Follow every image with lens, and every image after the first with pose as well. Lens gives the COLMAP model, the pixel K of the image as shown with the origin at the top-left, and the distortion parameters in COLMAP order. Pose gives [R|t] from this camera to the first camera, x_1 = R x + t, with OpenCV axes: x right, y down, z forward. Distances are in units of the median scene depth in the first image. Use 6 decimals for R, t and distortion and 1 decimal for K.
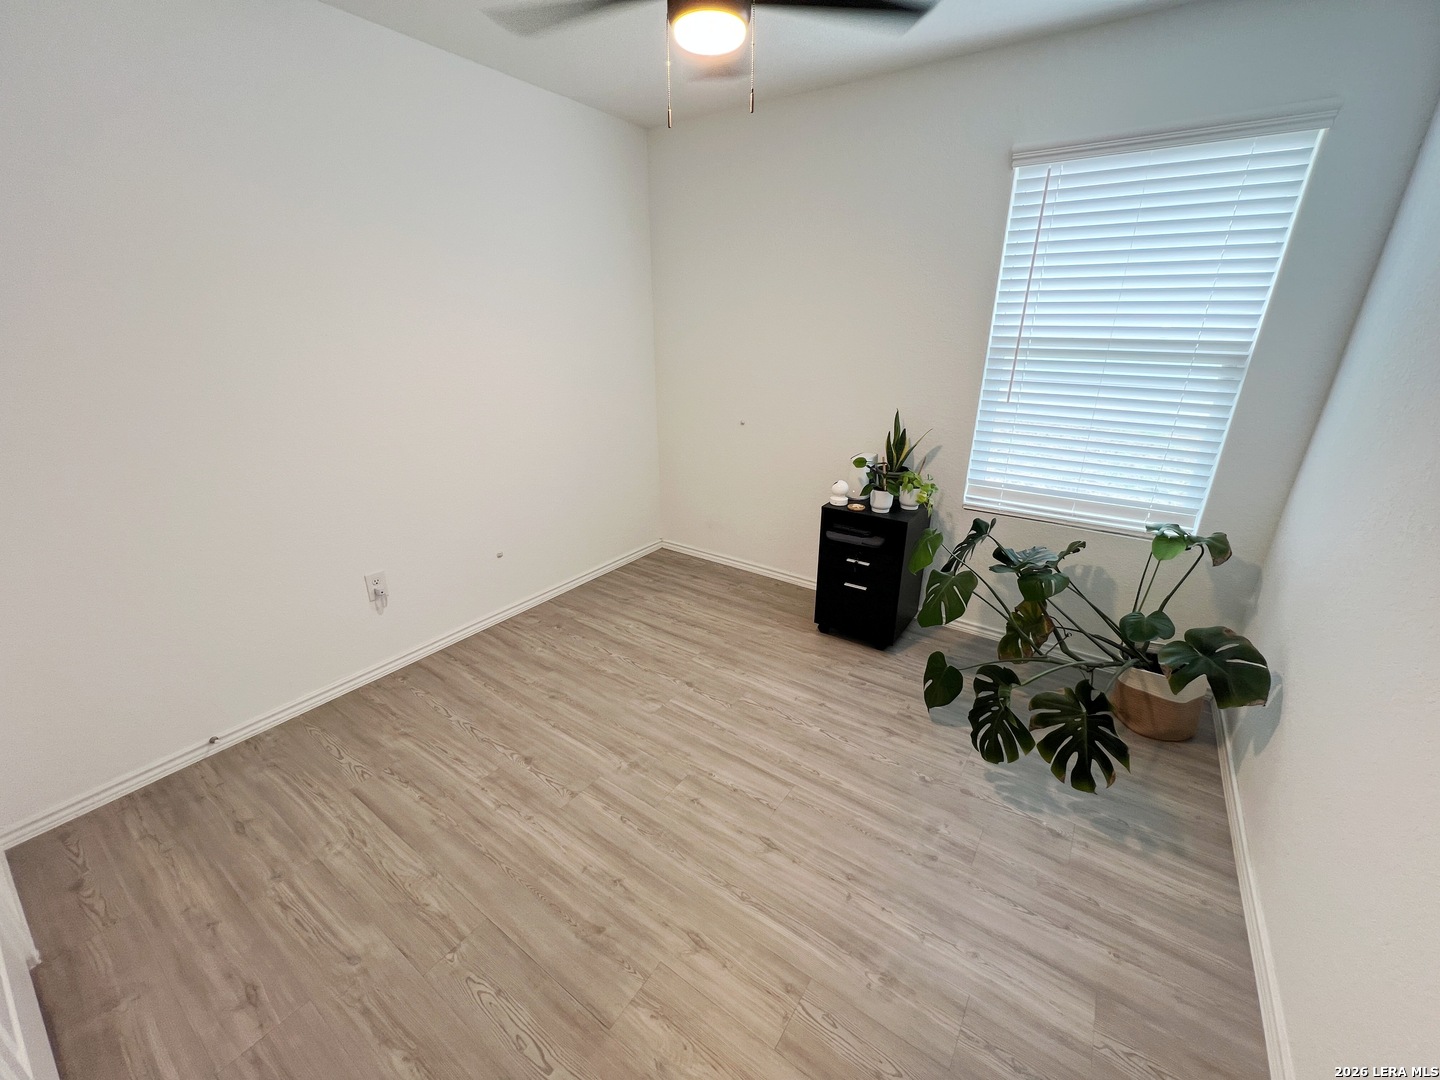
lens RADIAL K [[579.3, 0, 720.7], [0, 579.3, 540.0], [0, 0, 1]] dist [0.002112, -0.000173]
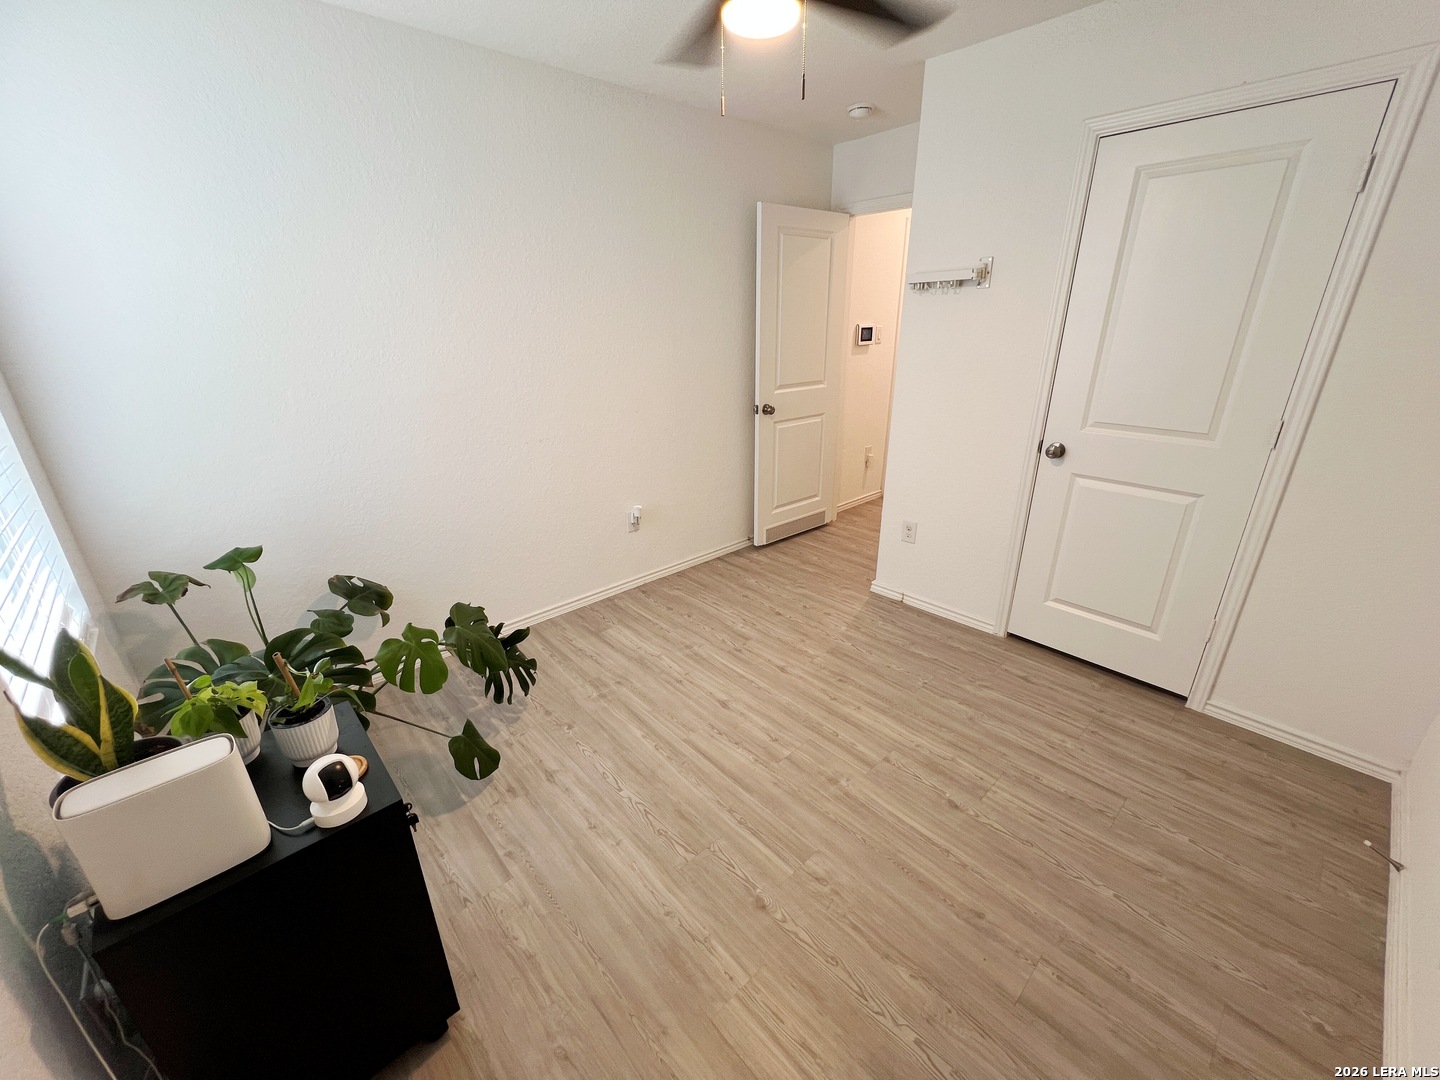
lens RADIAL K [[579.3, 0, 722.4], [0, 579.3, 530.8], [0, 0, 1]] dist [0.002112, -0.000173]
pose [[-0.976253, -0.068172, 0.205628, -0.152362], [0.086182, 0.748634, 0.657358, -0.619386], [-0.198754, 0.659469, -0.724981, 1.590077]]
